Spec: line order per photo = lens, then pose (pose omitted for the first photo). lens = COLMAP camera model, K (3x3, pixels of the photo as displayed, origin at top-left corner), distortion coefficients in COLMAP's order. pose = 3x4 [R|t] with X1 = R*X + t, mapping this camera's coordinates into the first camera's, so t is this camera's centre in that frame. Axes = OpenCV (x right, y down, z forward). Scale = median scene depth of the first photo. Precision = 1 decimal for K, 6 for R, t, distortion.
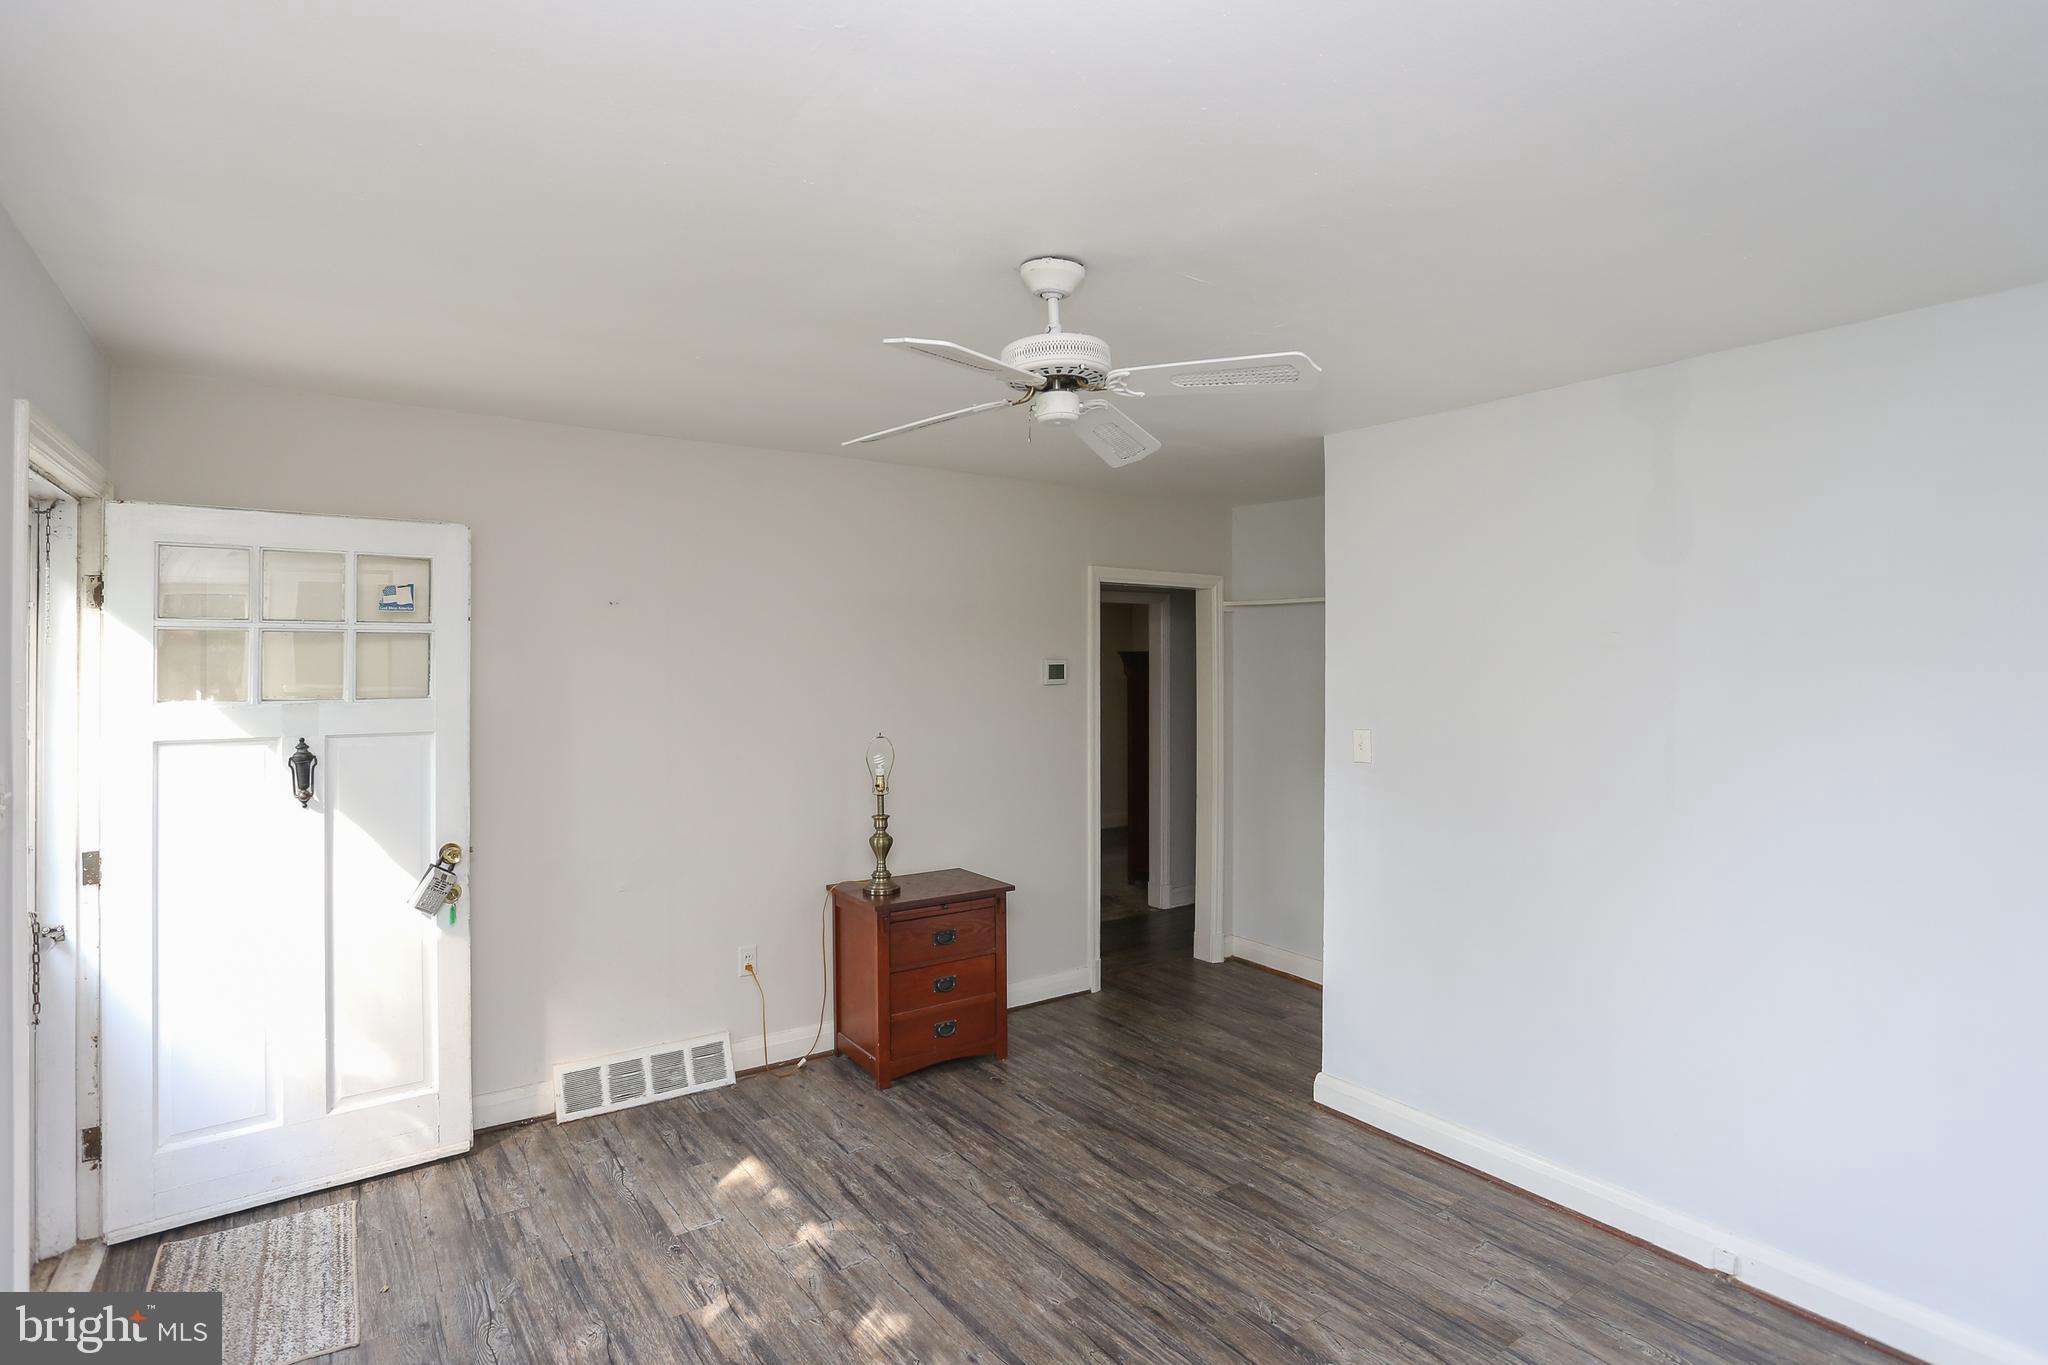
lens RADIAL K [[1026.1, 0, 1022.4], [0, 1026.1, 664.9], [0, 0, 1]] dist [-0.070739, 0.032974]
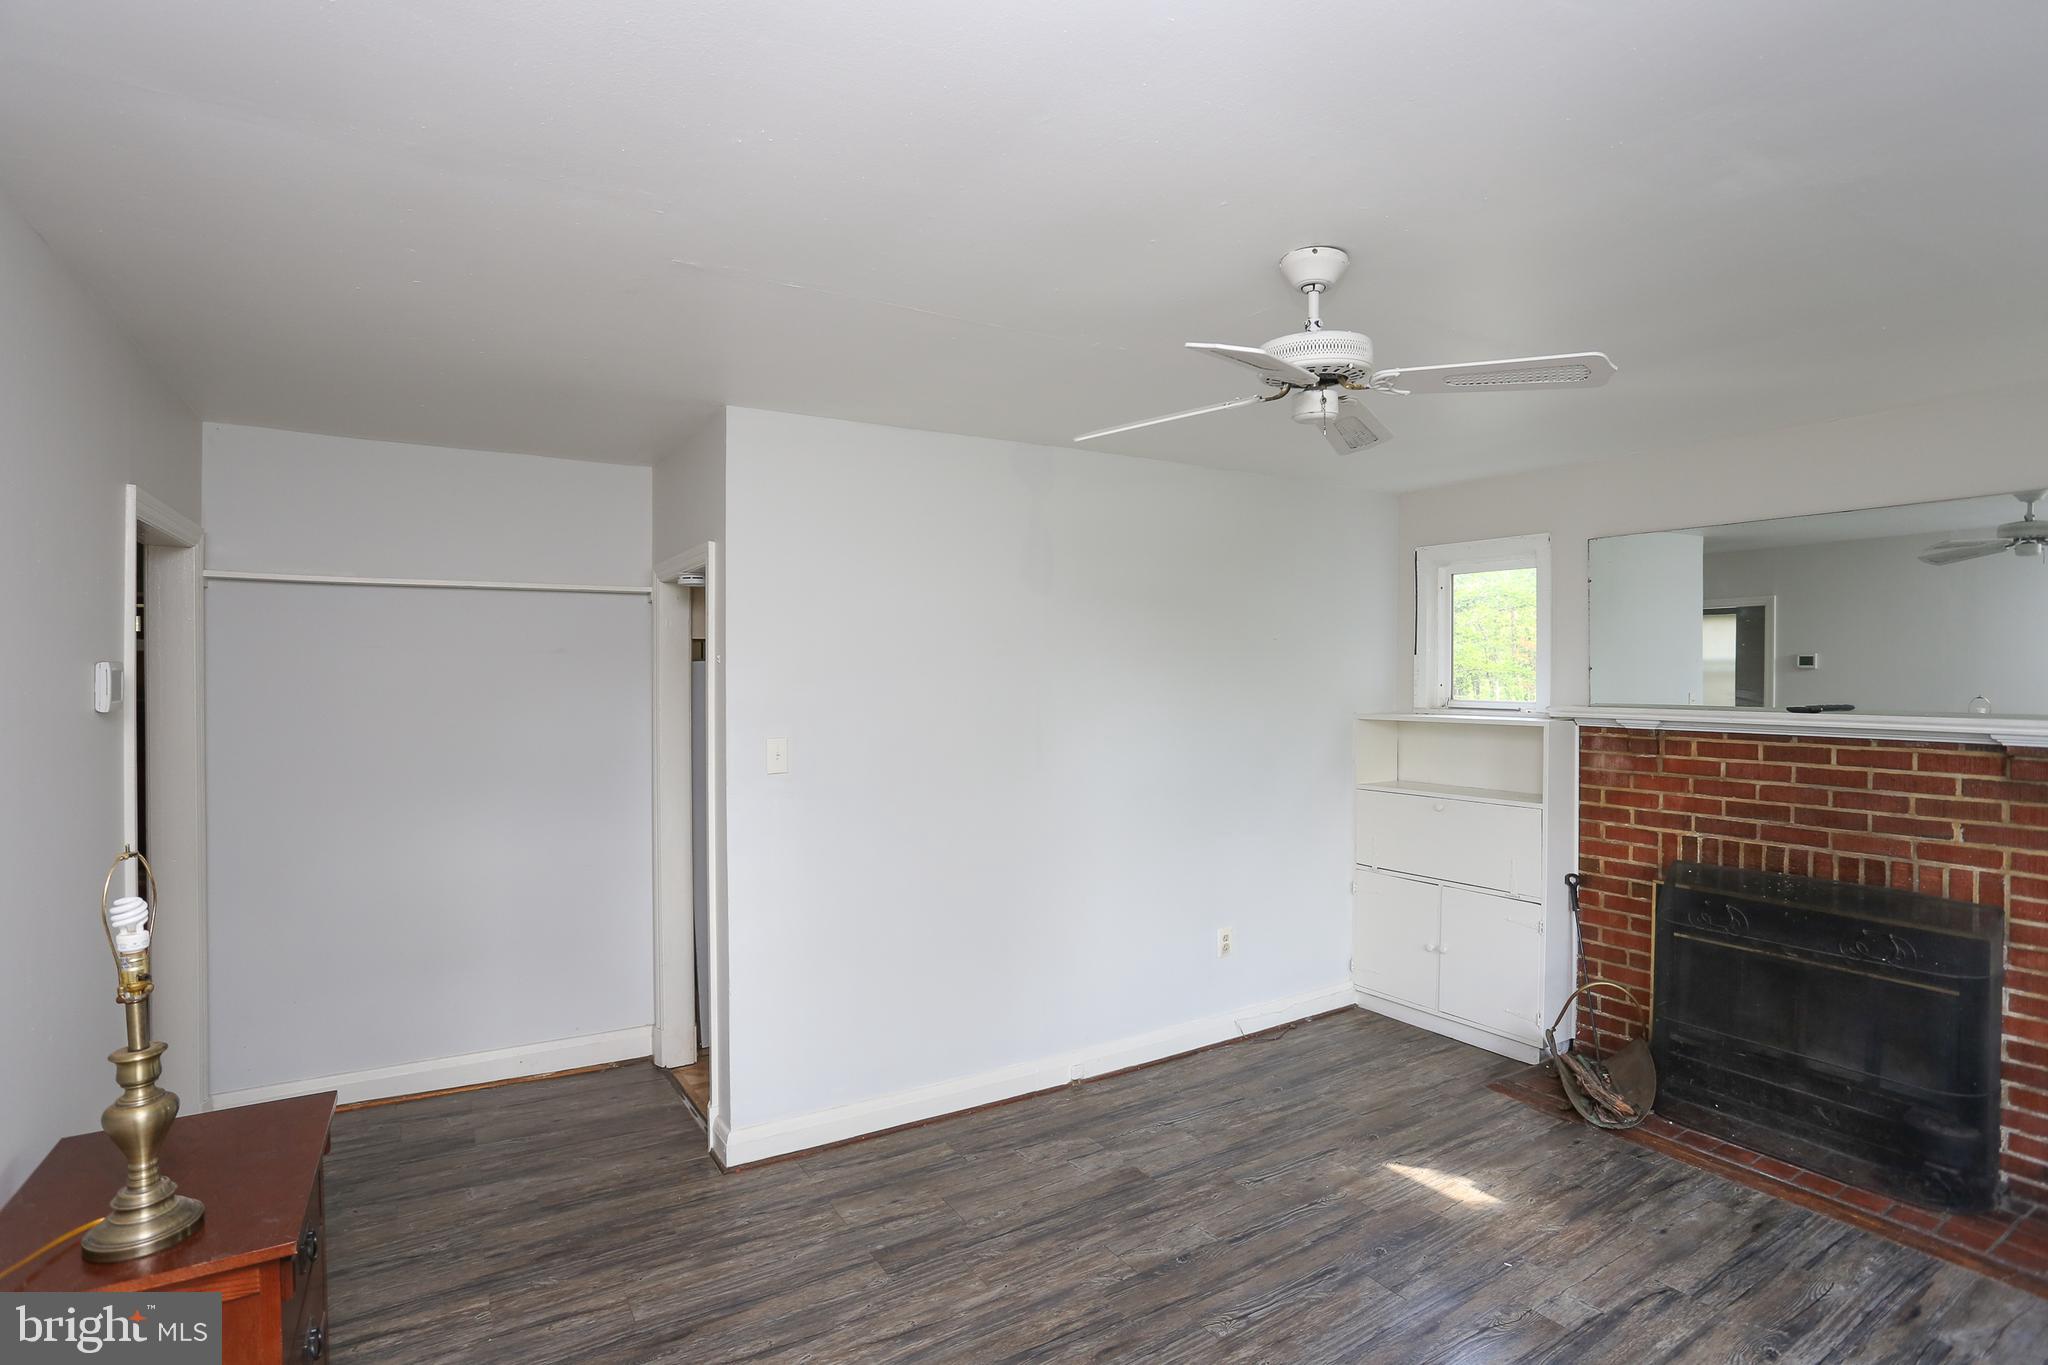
lens RADIAL K [[1008.4, 0, 1011.9], [0, 1008.4, 670.7], [0, 0, 1]] dist [-0.066763, 0.031012]
pose [[0.081279, -0.011381, 0.996626, -0.662480], [0.006724, 0.999918, 0.010870, -0.005321], [-0.996669, 0.005818, 0.081349, 0.843139]]
